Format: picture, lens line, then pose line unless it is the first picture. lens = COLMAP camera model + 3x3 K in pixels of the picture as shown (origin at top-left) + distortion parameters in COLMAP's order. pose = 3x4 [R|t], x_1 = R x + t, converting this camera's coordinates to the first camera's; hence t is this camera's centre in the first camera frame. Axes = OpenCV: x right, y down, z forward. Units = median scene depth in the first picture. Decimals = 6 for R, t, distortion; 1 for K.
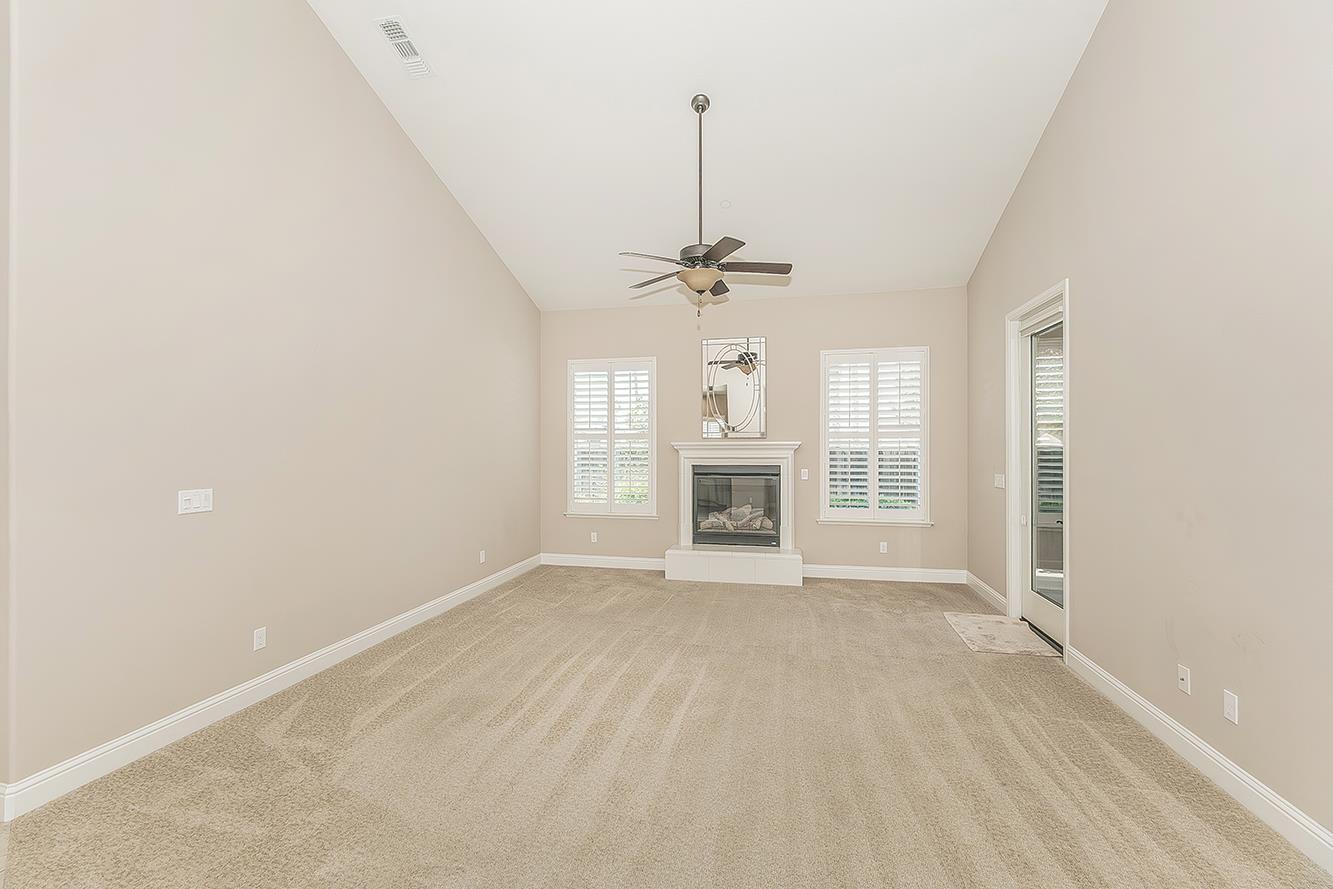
lens RADIAL K [[581.6, 0, 664.2], [0, 581.6, 453.3], [0, 0, 1]] dist [0.007041, 0.000186]
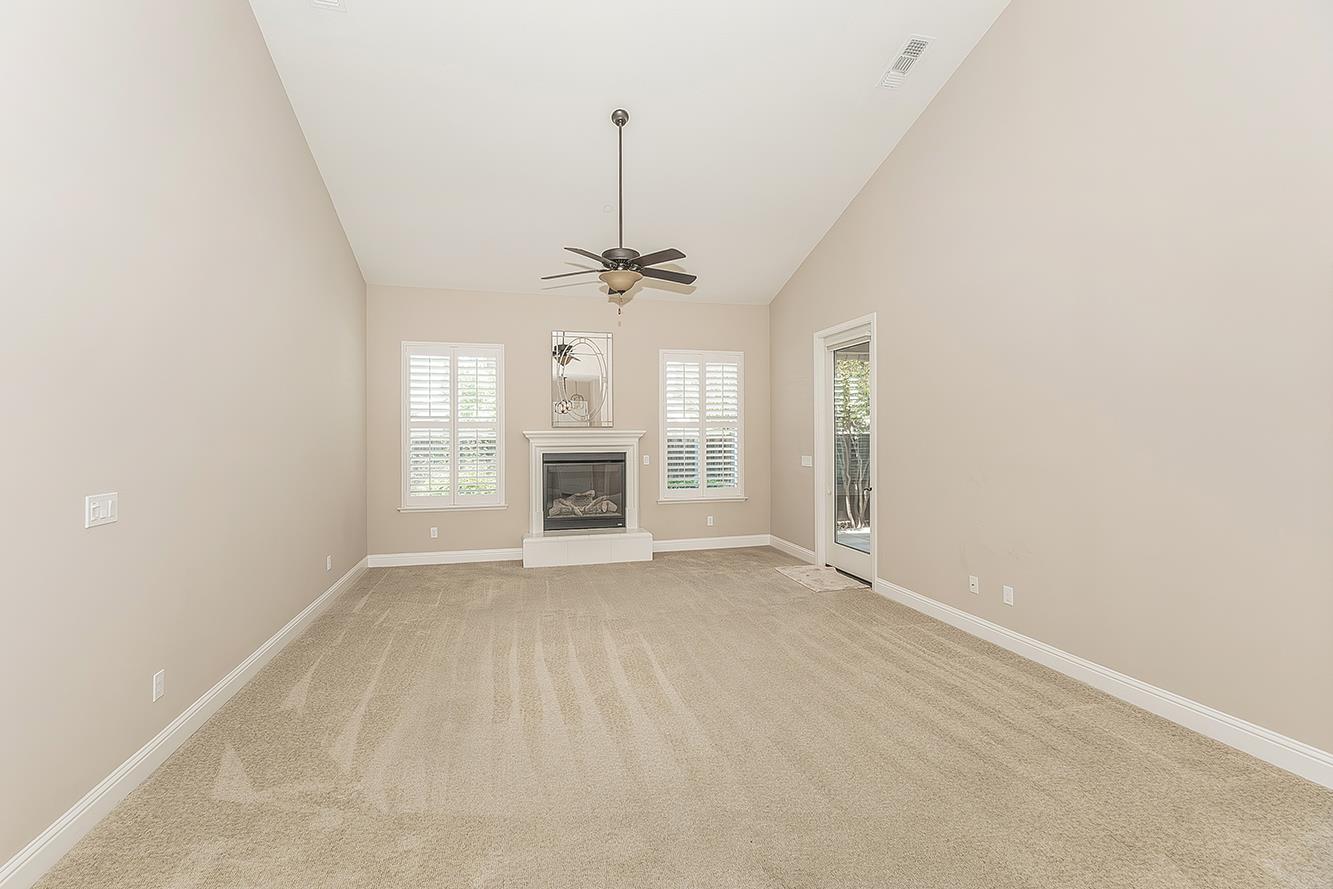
lens RADIAL K [[581.6, 0, 656.2], [0, 581.6, 441.5], [0, 0, 1]] dist [0.007041, 0.000186]
pose [[0.889802, -0.007666, 0.456282, -0.322454], [0.008418, 0.999964, 0.000383, 0.000840], [-0.456269, 0.003500, 0.889835, 0.008699]]
